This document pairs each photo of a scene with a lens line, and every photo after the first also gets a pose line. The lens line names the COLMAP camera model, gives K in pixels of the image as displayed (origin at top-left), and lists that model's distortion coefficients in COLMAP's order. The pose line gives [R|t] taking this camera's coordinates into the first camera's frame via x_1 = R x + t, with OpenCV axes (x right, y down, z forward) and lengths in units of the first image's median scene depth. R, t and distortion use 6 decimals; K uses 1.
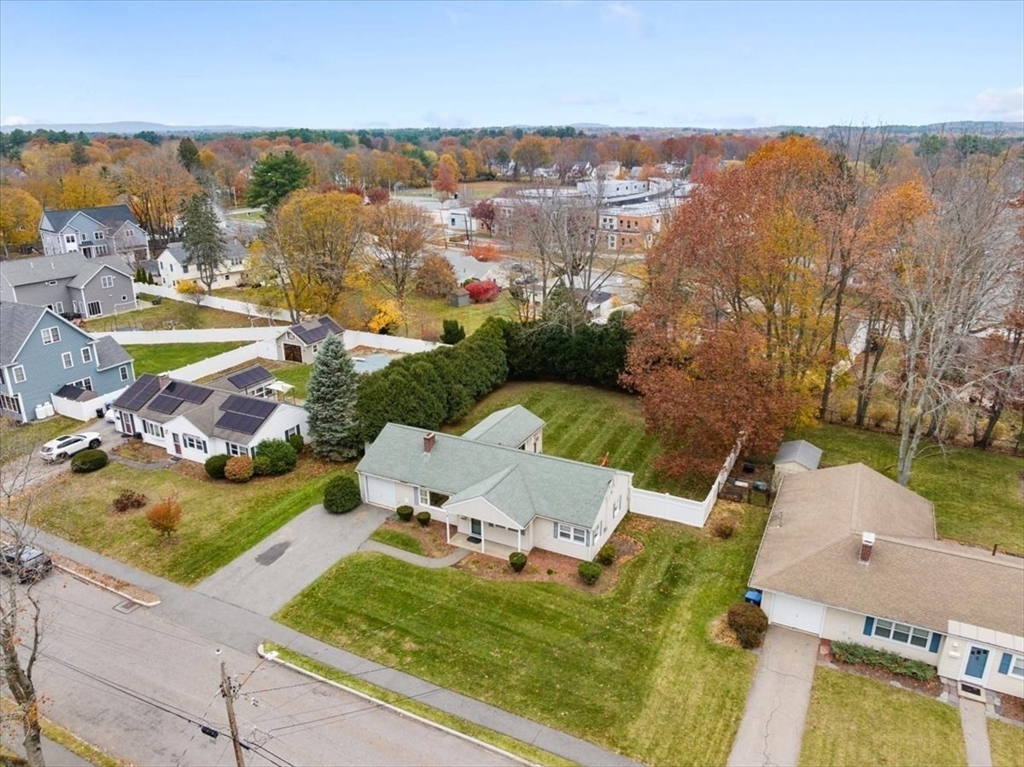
lens RADIAL K [[719.4, 0, 513.2], [0, 719.4, 381.6], [0, 0, 1]] dist [-0.032671, -0.005485]
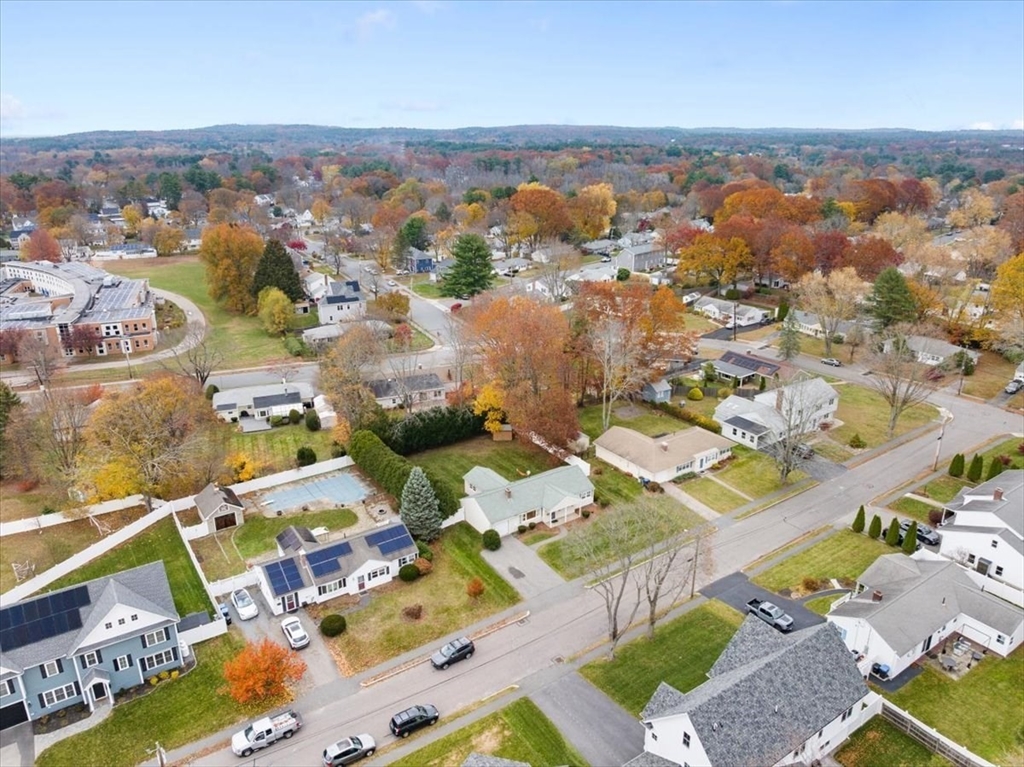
lens RADIAL K [[719.4, 0, 513.2], [0, 719.4, 381.6], [0, 0, 1]] dist [-0.032671, -0.005485]
pose [[0.487910, -0.289780, 0.823390, -1.458613], [0.292986, 0.942932, 0.158239, -0.453742], [-0.822255, 0.164035, 0.544967, -0.109042]]
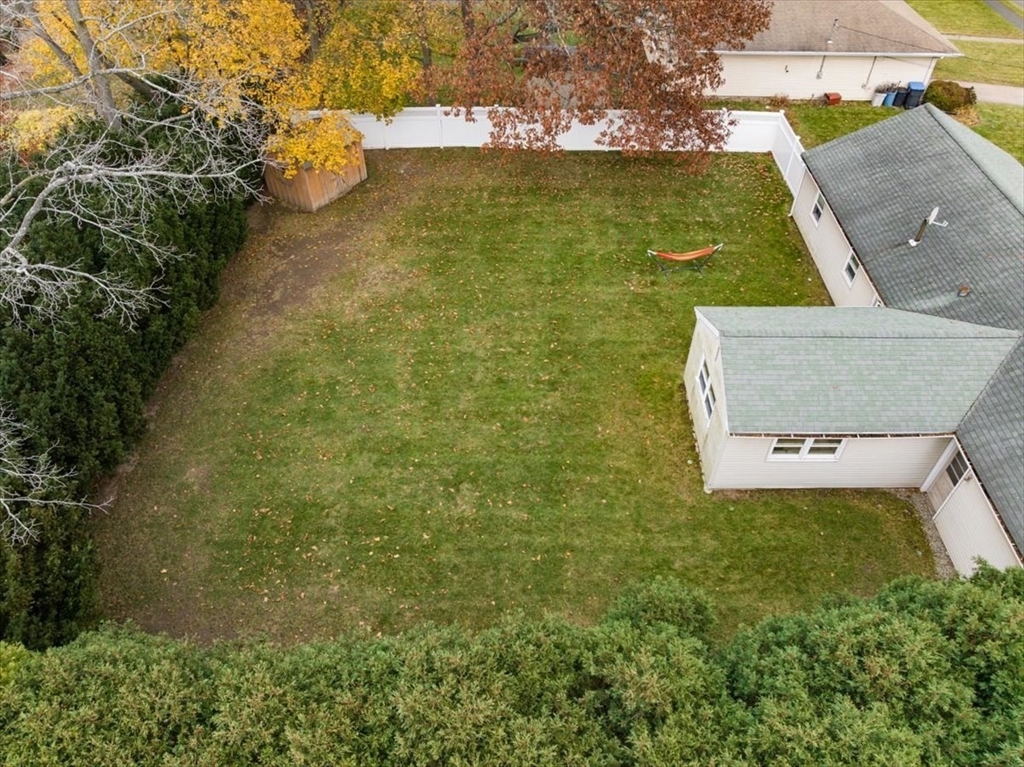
lens RADIAL K [[722.4, 0, 512.8], [0, 722.4, 380.4], [0, 0, 1]] dist [-0.026675, -0.002732]
pose [[-0.438349, -0.632251, 0.638834, -0.170692], [0.301951, 0.565861, 0.767220, -0.229652], [-0.846567, 0.529207, -0.057136, 1.162519]]
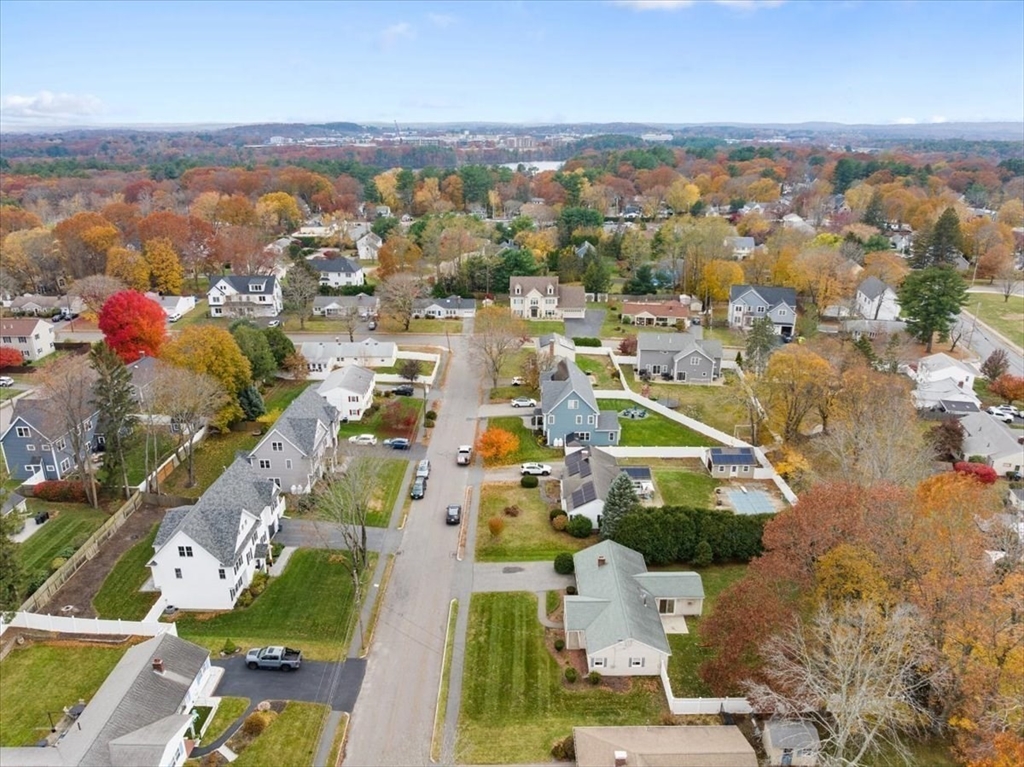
lens RADIAL K [[729.2, 0, 513.1], [0, 729.2, 382.7], [0, 0, 1]] dist [-0.033121, -0.005654]
pose [[0.450455, 0.303453, -0.839647, 0.945392], [-0.301282, 0.936965, 0.176993, -0.473691], [0.840428, 0.173243, 0.513485, -0.074466]]
